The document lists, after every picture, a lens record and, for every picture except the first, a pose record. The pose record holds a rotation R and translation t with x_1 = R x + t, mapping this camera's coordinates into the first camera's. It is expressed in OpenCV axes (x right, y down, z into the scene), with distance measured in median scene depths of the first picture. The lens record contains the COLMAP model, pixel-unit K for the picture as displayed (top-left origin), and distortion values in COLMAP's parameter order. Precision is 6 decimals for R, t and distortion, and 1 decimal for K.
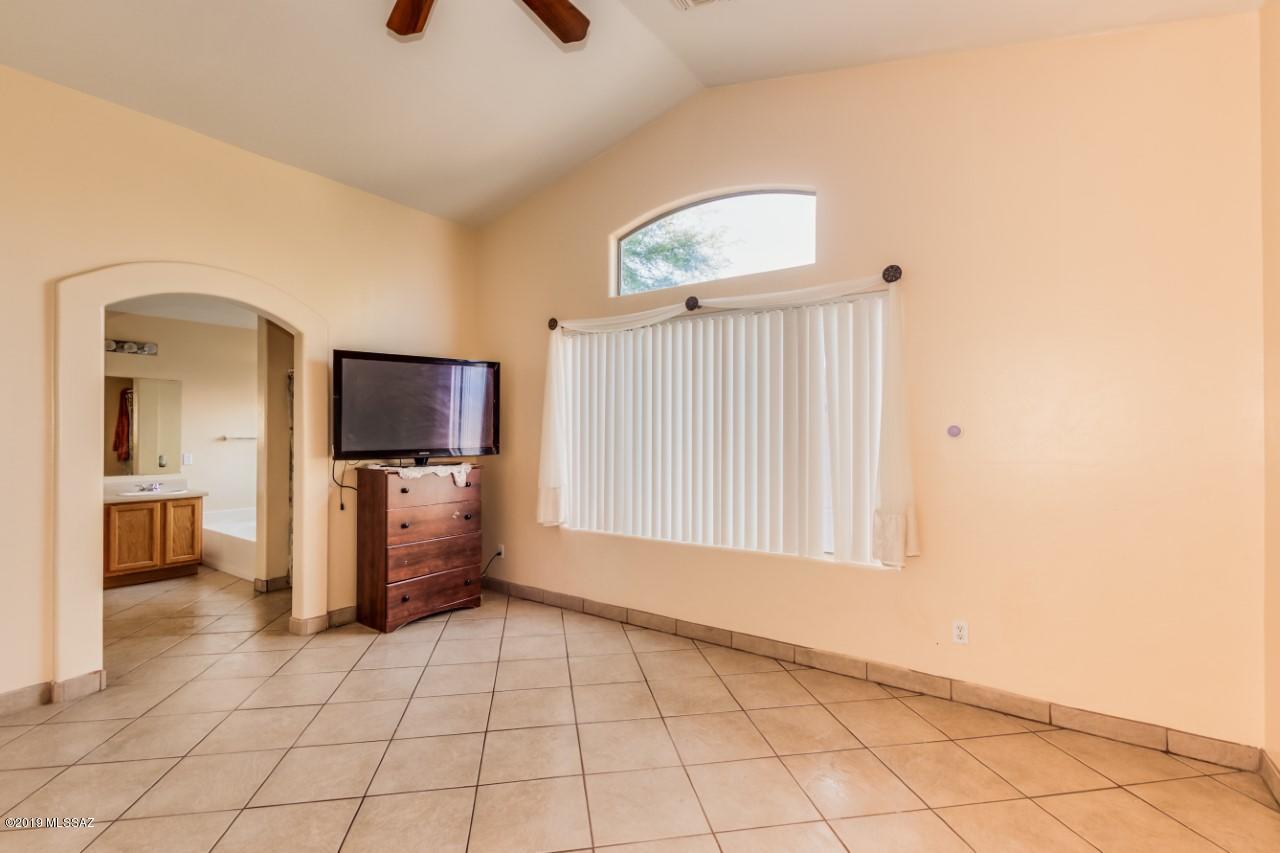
lens RADIAL K [[588.7, 0, 640.0], [0, 588.7, 426.5], [0, 0, 1]] dist [-0.000608, -0.001157]
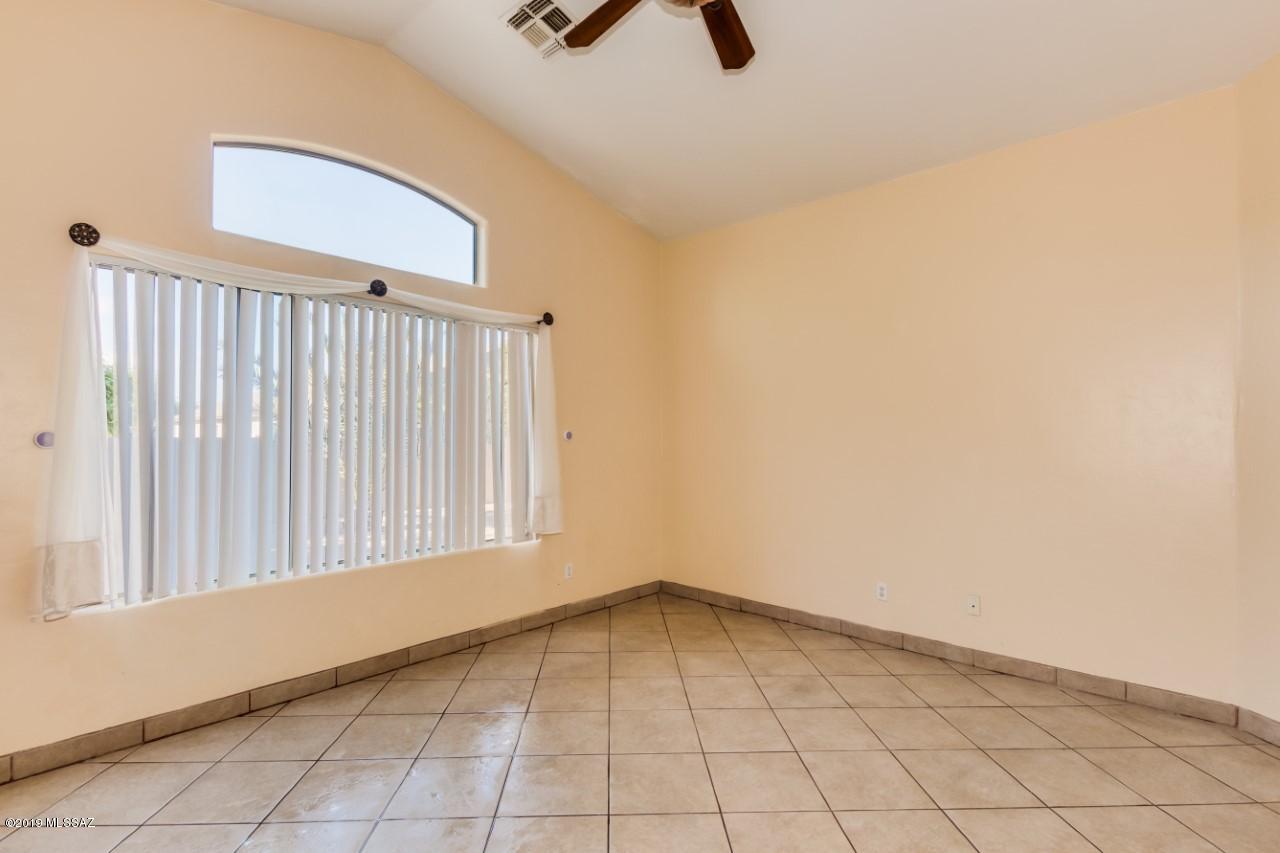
lens RADIAL K [[588.7, 0, 640.0], [0, 588.7, 426.5], [0, 0, 1]] dist [-0.000608, -0.001157]
pose [[0.126277, 0.011385, 0.991930, -0.755416], [-0.011862, 0.999880, -0.009967, -0.001049], [-0.991924, -0.010508, 0.126396, 0.529762]]
